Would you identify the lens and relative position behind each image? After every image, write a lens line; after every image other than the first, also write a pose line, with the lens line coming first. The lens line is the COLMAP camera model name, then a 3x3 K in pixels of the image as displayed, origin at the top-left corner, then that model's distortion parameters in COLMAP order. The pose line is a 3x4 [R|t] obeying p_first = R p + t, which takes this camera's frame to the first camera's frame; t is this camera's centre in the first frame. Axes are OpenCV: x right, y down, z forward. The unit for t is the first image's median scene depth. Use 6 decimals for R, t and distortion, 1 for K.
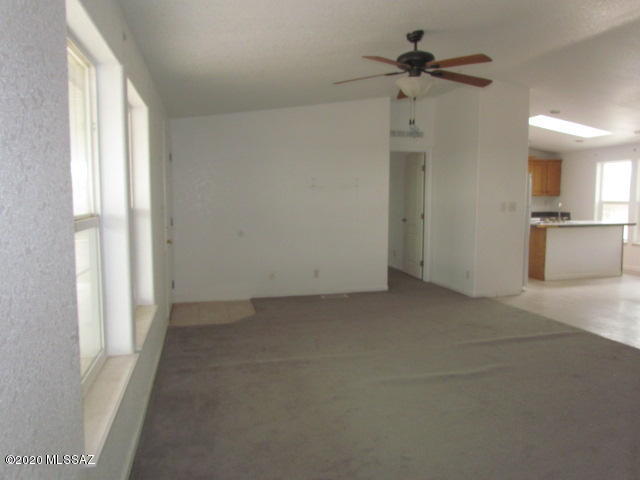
lens RADIAL K [[455.1, 0, 322.4], [0, 455.1, 239.2], [0, 0, 1]] dist [-0.019992, 0.002332]
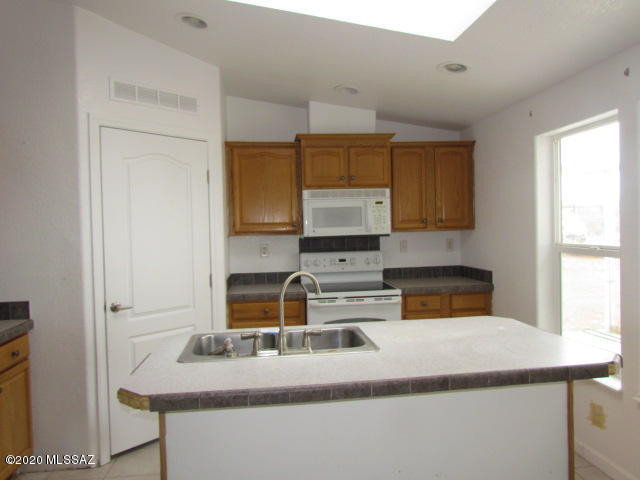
lens RADIAL K [[466.6, 0, 320.0], [0, 466.6, 240.0], [0, 0, 1]] dist [-0.005348, 0.000688]
pose [[0.991538, -0.018839, -0.128445, 0.677267], [0.010802, 0.997956, -0.062987, -0.094032], [0.129369, 0.061067, 0.989714, 0.871076]]
